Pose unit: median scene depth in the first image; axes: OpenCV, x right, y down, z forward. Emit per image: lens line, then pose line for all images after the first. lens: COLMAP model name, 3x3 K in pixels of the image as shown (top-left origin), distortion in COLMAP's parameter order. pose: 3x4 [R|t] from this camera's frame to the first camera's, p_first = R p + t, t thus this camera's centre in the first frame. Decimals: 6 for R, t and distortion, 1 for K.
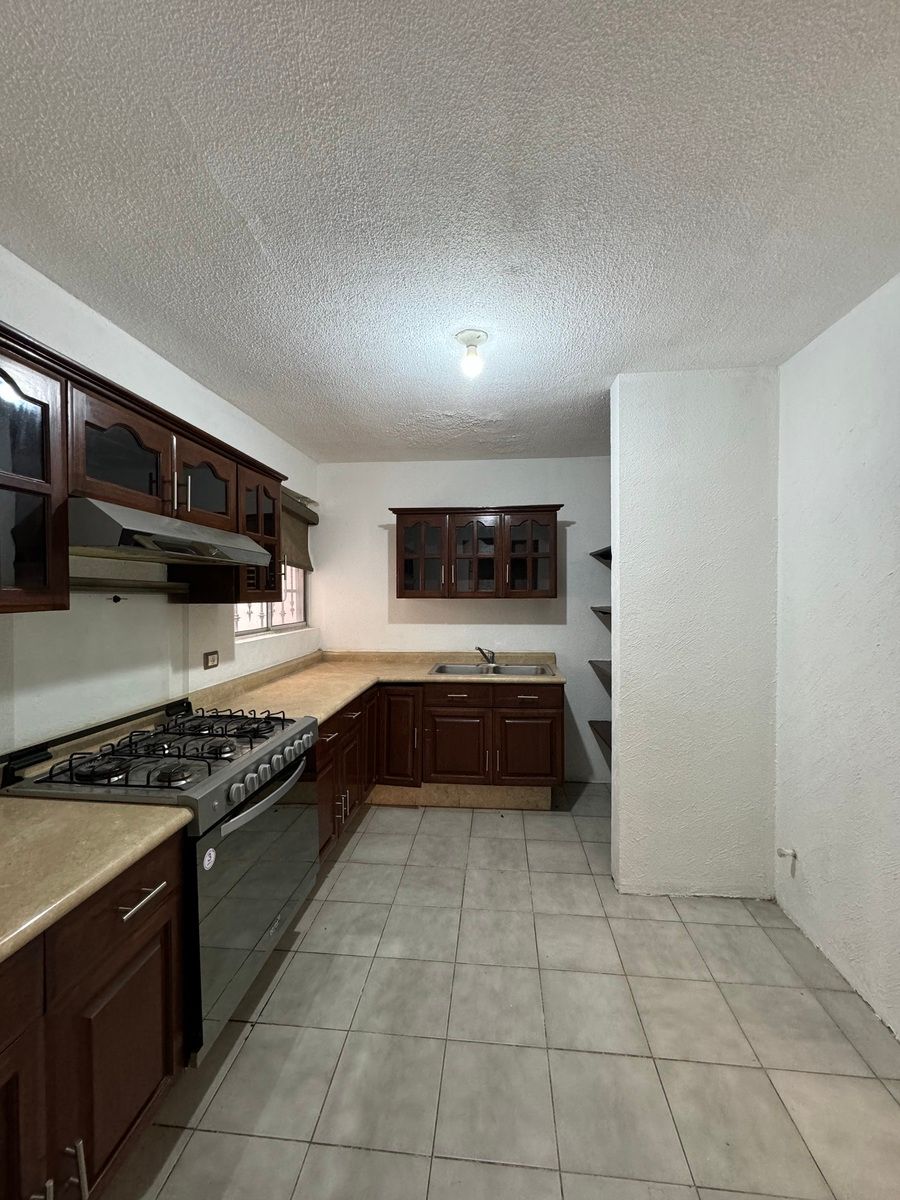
lens RADIAL K [[477.4, 0, 451.0], [0, 477.4, 599.8], [0, 0, 1]] dist [-0.002796, 0.000410]
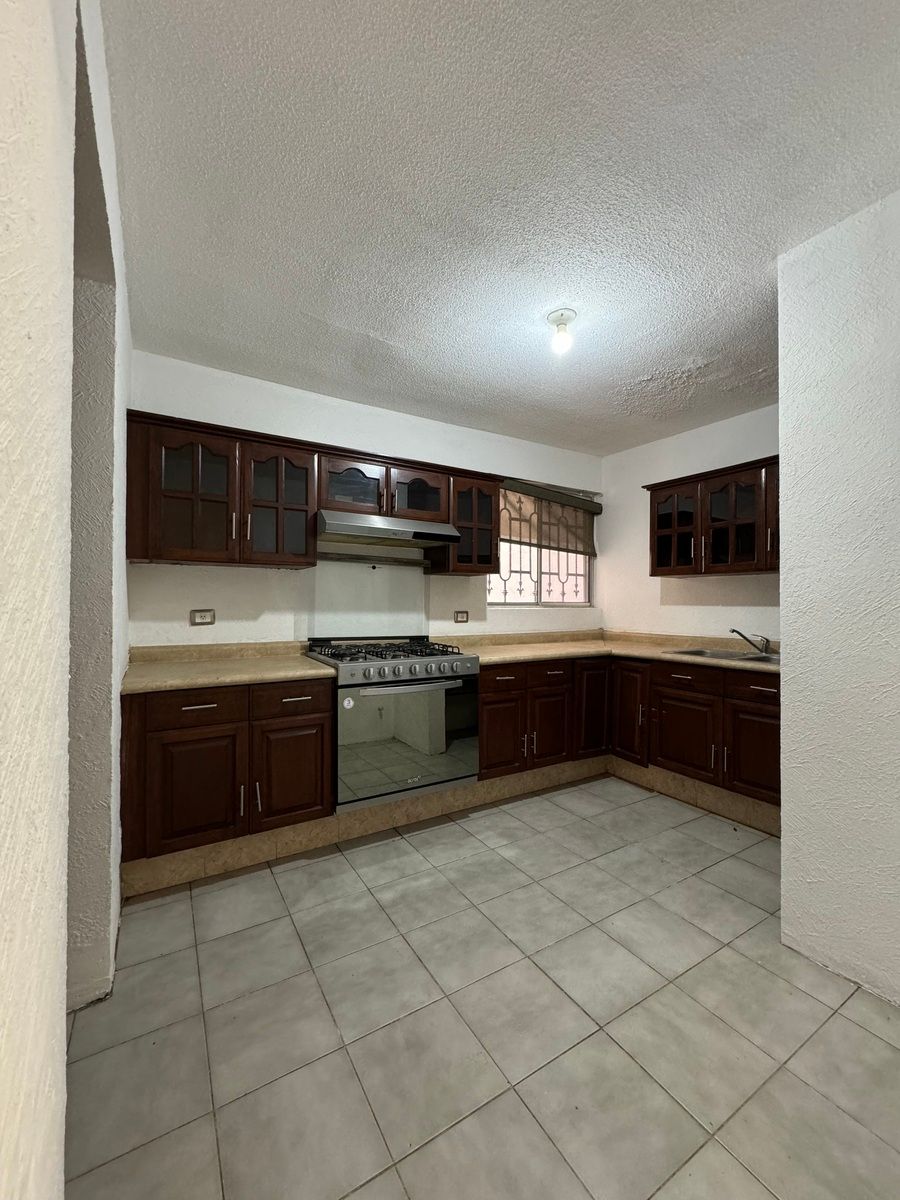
lens RADIAL K [[477.4, 0, 449.2], [0, 477.4, 600.0], [0, 0, 1]] dist [-0.002796, 0.000410]
pose [[0.602068, 0.002907, -0.798439, 0.608431], [-0.018697, 0.999771, -0.010458, 0.091911], [0.798226, 0.021225, 0.601984, 0.119083]]
